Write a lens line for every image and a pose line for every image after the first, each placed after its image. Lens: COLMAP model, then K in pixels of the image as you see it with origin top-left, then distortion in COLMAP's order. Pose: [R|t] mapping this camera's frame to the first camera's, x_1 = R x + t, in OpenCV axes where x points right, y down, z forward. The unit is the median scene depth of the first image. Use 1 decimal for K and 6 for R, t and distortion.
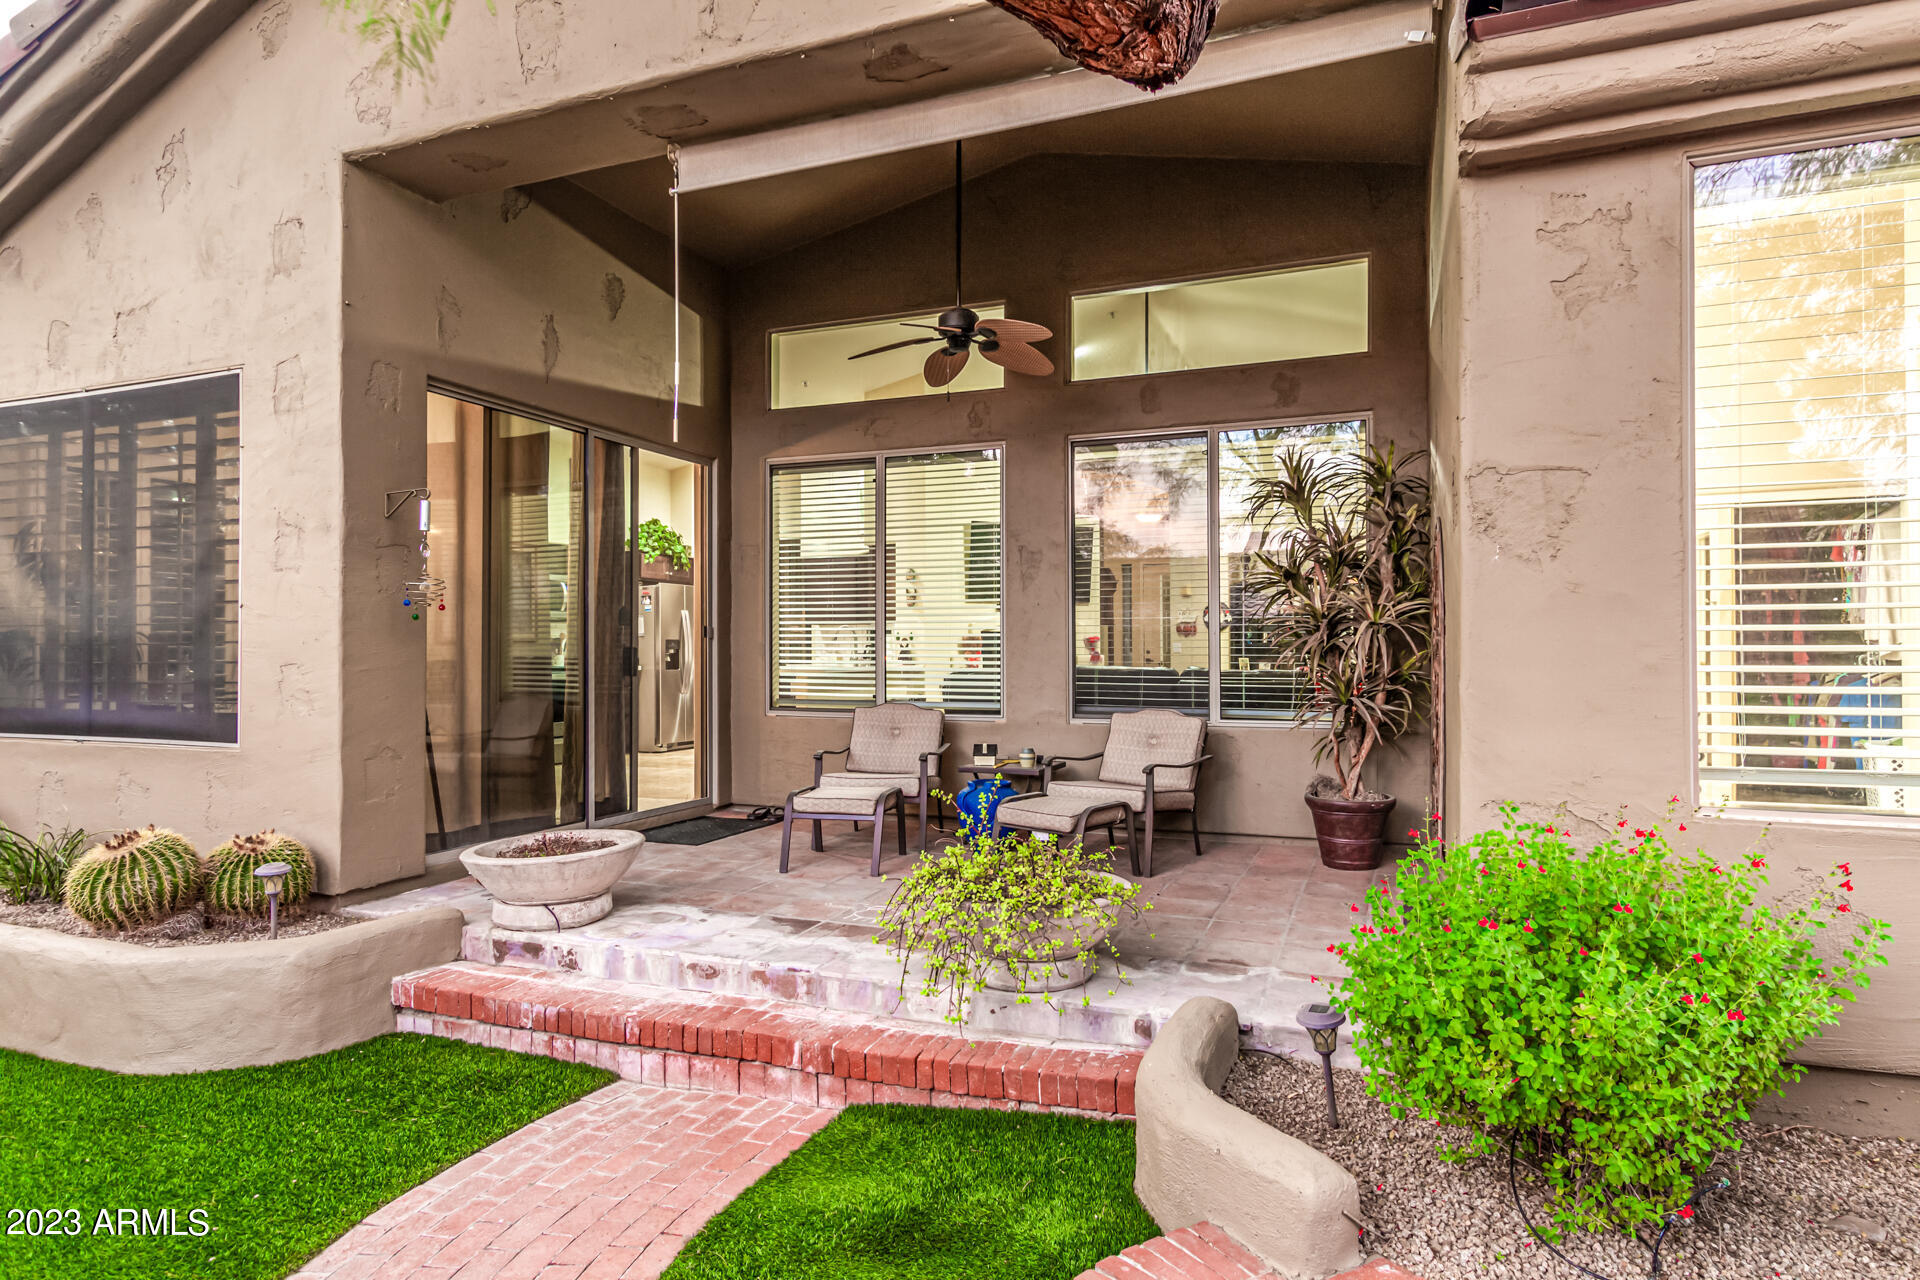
lens RADIAL K [[1052.9, 0, 960.6], [0, 1052.9, 650.4], [0, 0, 1]] dist [0.006984, 0.000675]
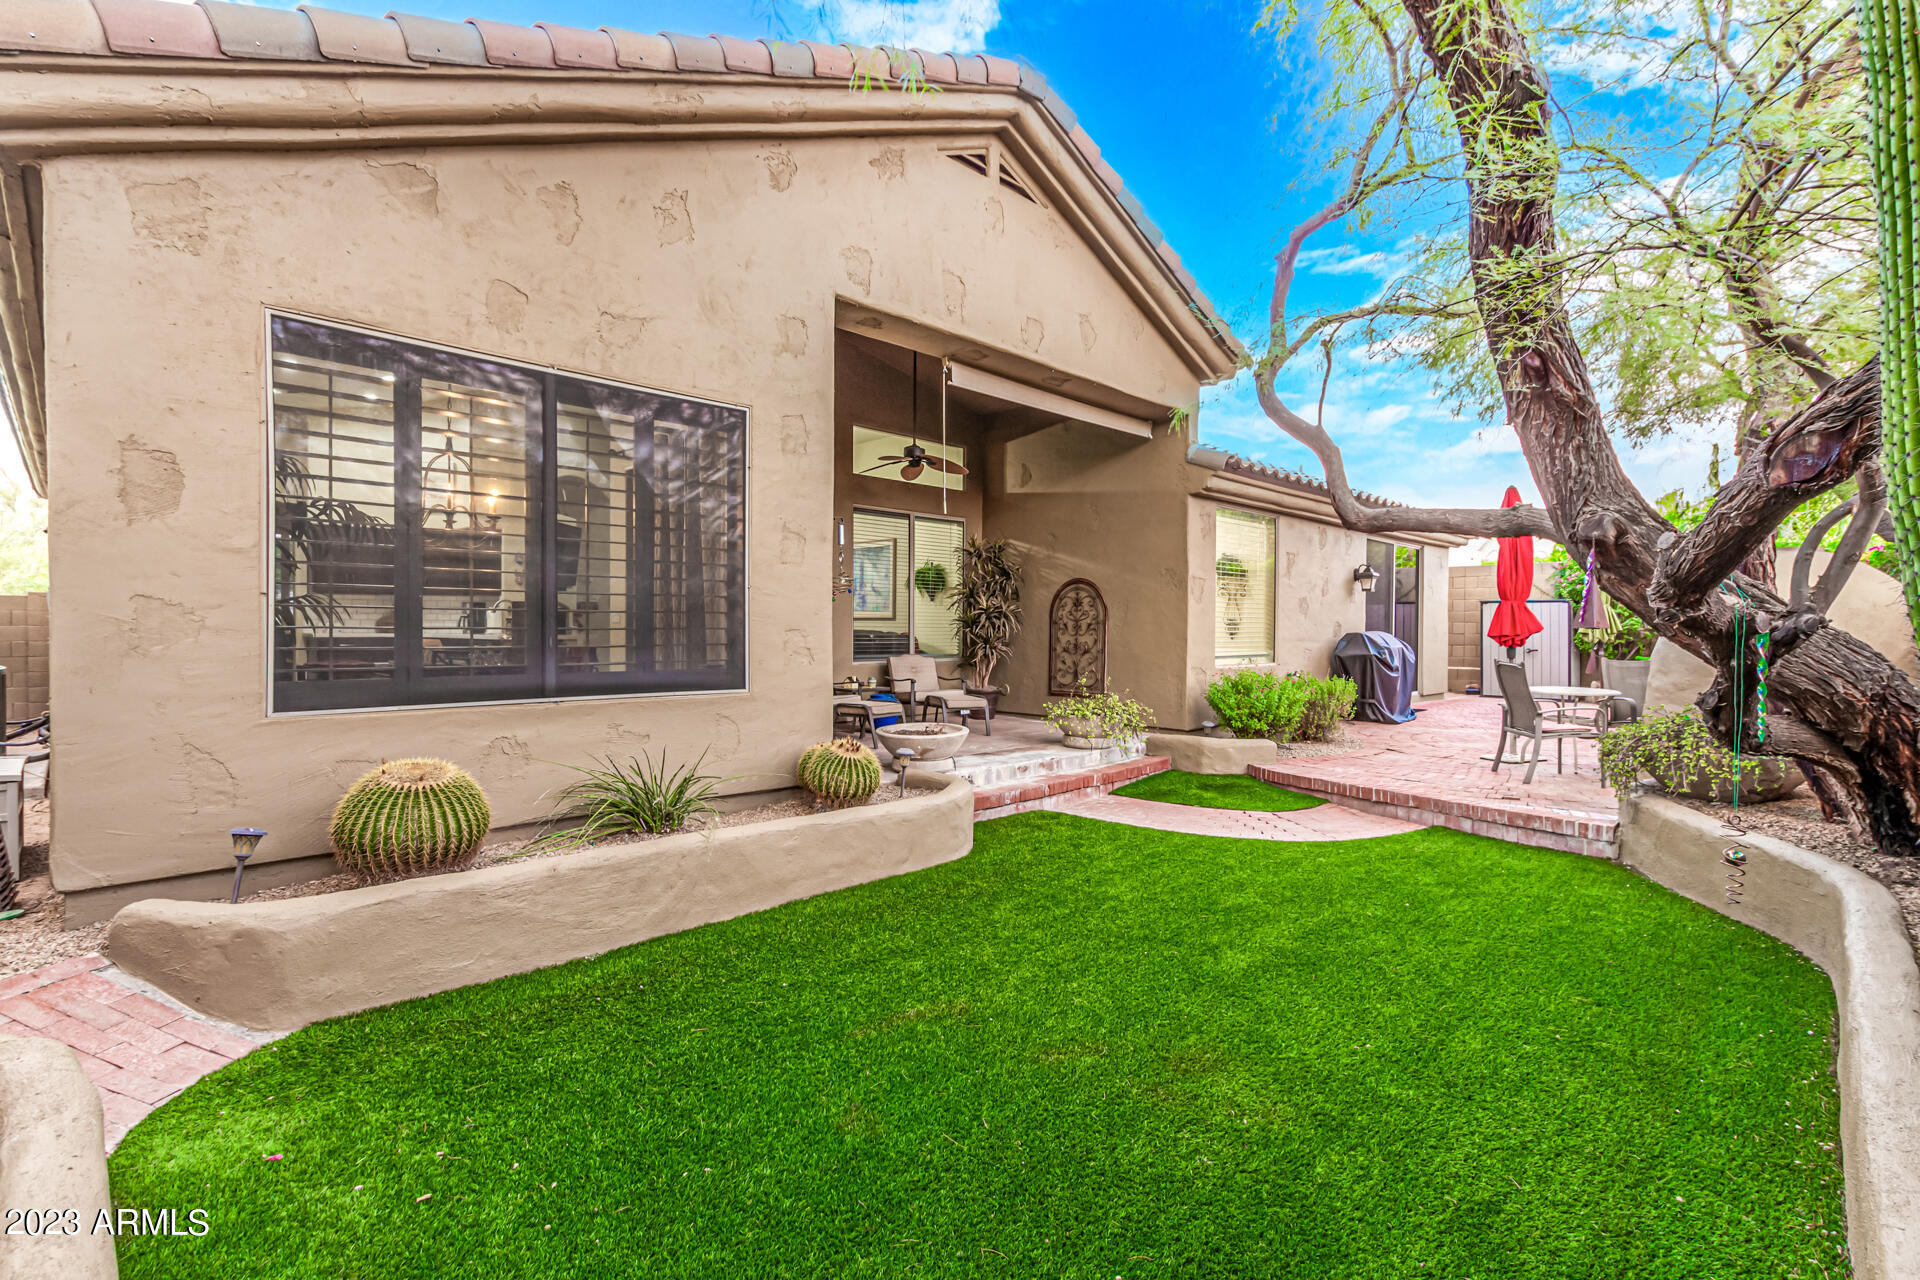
lens RADIAL K [[866.8, 0, 966.4], [0, 866.8, 635.3], [0, 0, 1]] dist [0.001437, -0.003344]
pose [[0.406045, -0.004322, 0.913843, -1.698338], [-0.006169, 0.999953, 0.007471, 0.011340], [-0.913832, -0.008671, 0.406000, 0.327630]]
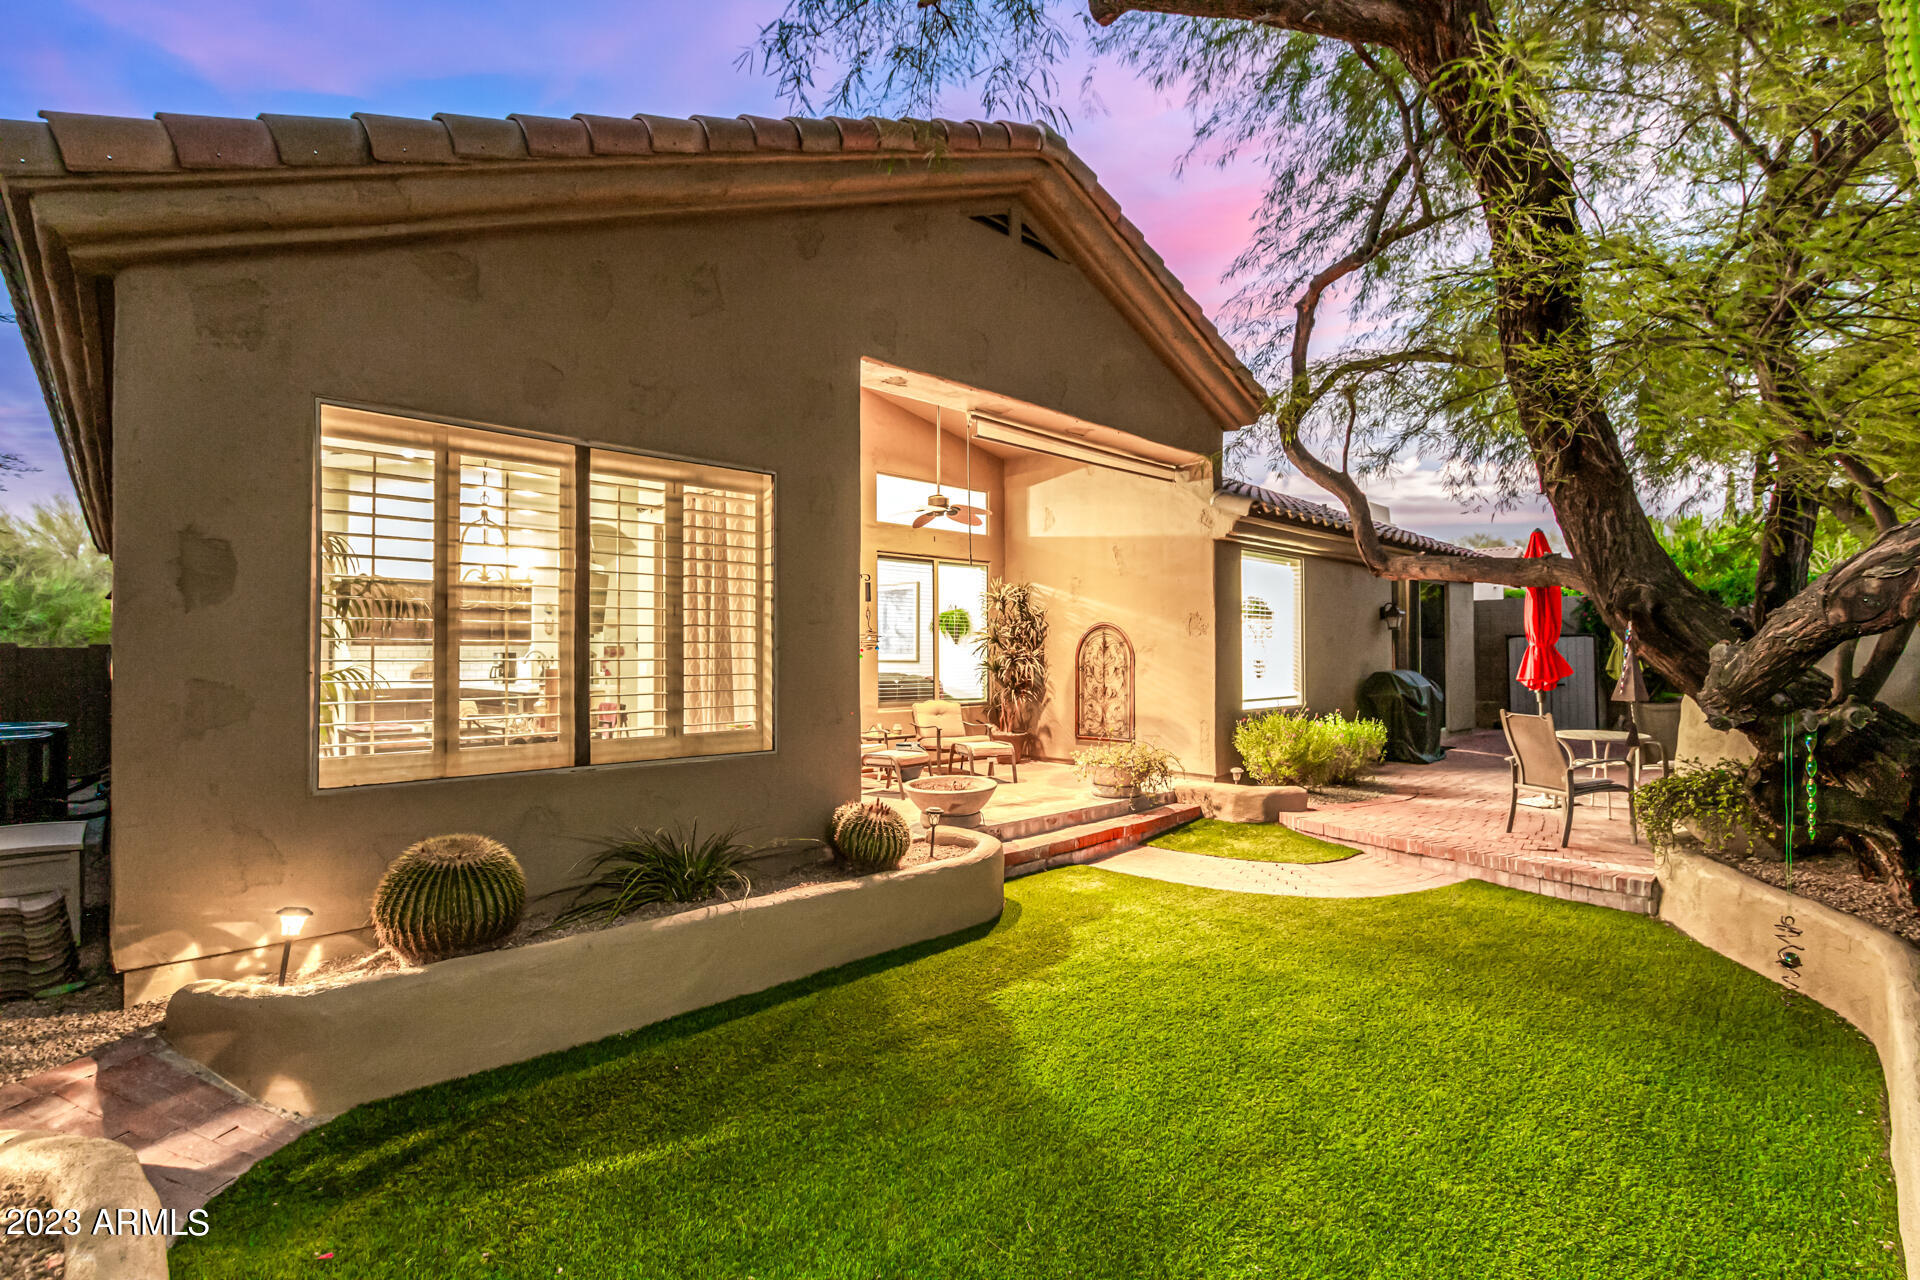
lens RADIAL K [[870.1, 0, 970.8], [0, 870.1, 640.7], [0, 0, 1]] dist [-0.030520, 0.004051]
pose [[0.423138, 0.016217, 0.905920, -1.698276], [0.004409, 0.999791, -0.019957, -0.030019], [-0.906055, 0.012439, 0.422978, 0.339842]]
